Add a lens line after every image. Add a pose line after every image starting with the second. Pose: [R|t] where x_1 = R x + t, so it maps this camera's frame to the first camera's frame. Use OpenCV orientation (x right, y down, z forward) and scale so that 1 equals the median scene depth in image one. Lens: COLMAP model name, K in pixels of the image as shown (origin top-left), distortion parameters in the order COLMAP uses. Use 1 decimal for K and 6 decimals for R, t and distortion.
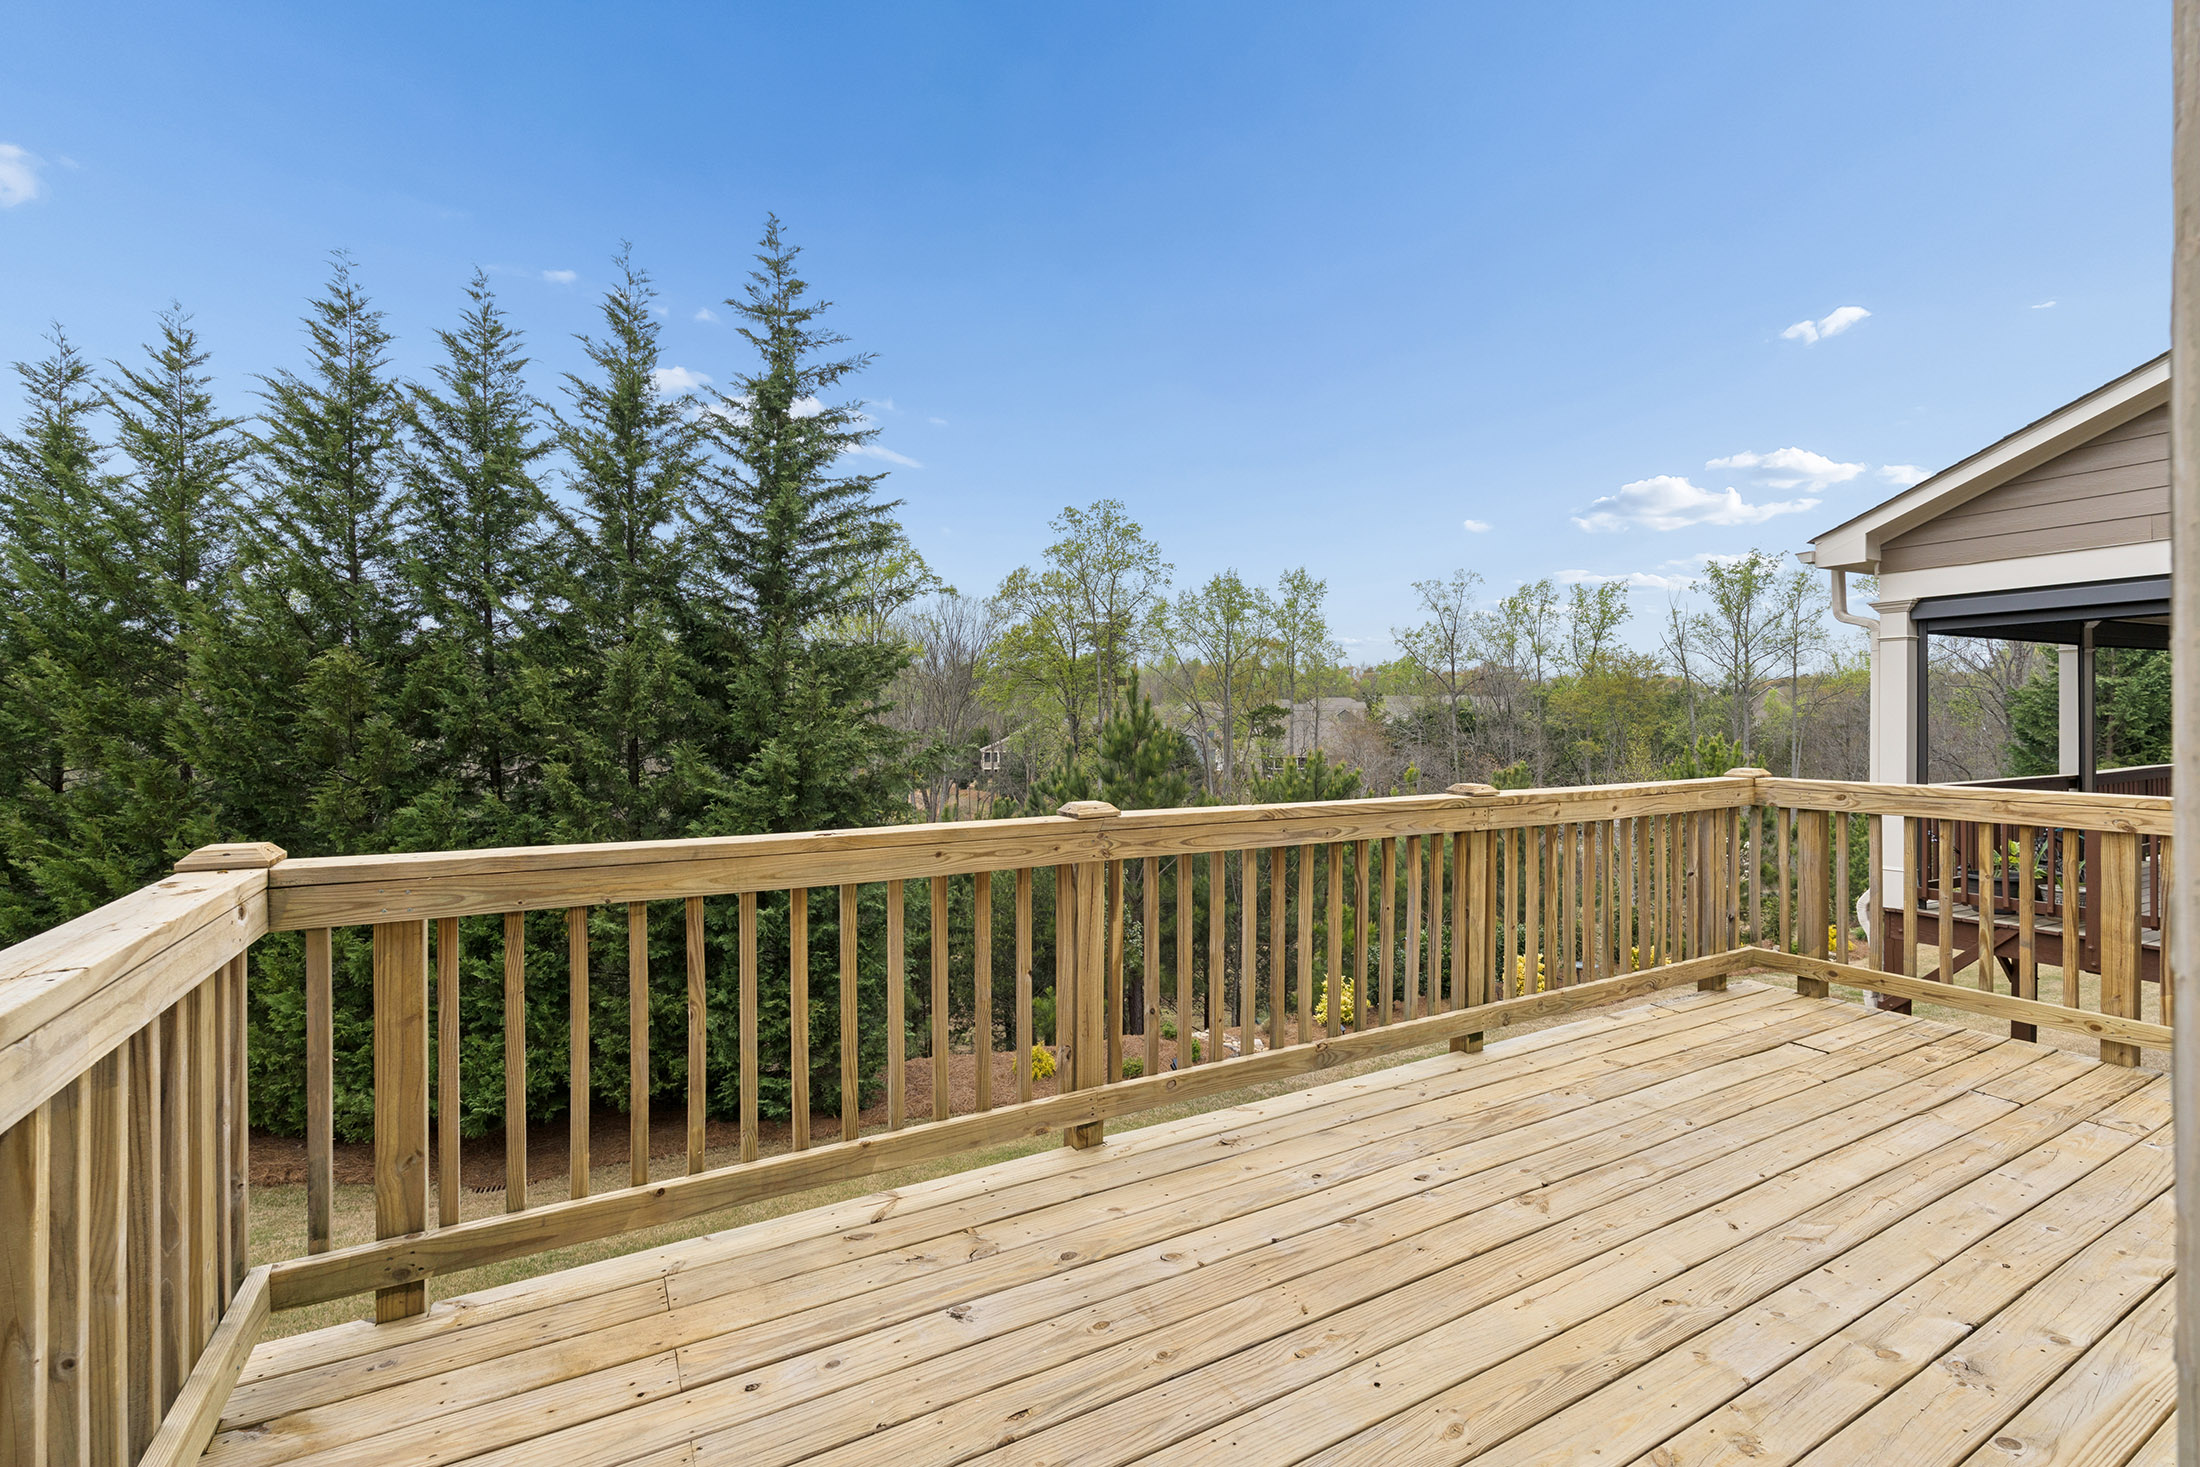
lens RADIAL K [[967.3, 0, 1096.1], [0, 967.3, 725.7], [0, 0, 1]] dist [-0.002069, -0.000280]
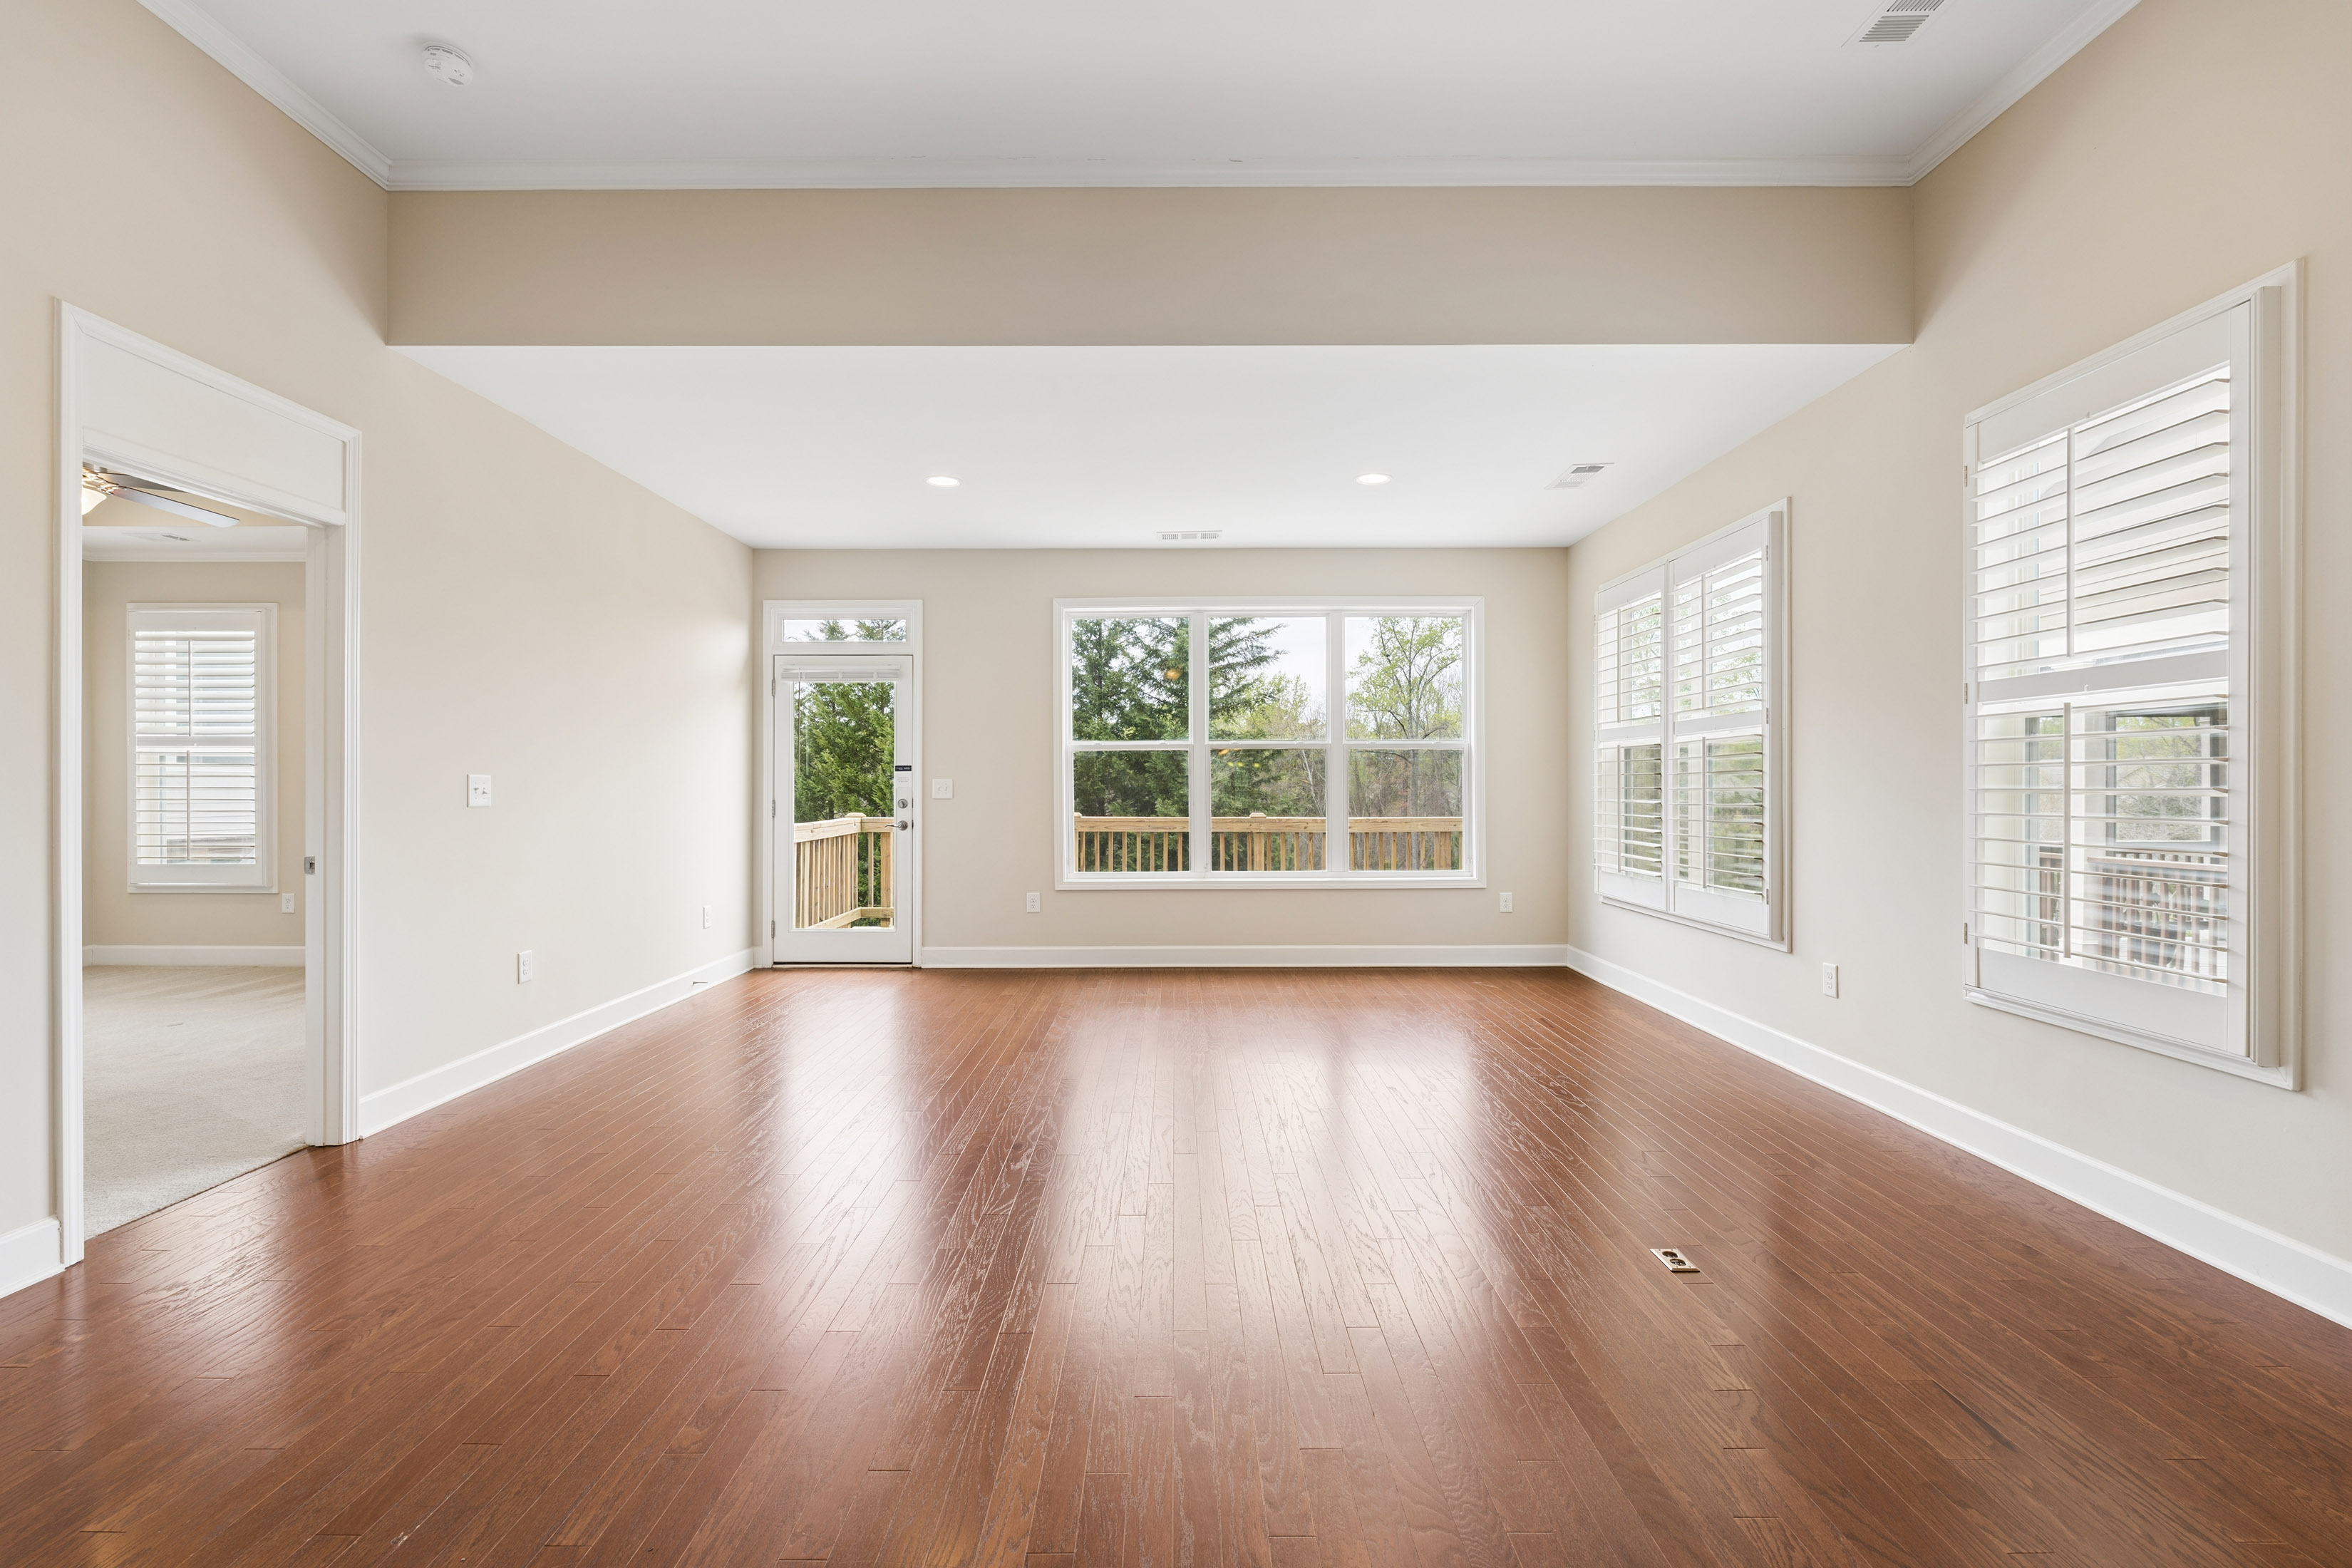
lens RADIAL K [[1029.2, 0, 1171.5], [0, 1029.2, 800.0], [0, 0, 1]] dist [-0.000370, 0.000404]
pose [[0.874769, 0.008068, -0.484473, 0.454775], [-0.005452, 0.999962, 0.006807, 0.004160], [0.484509, -0.003313, 0.874780, -0.415443]]
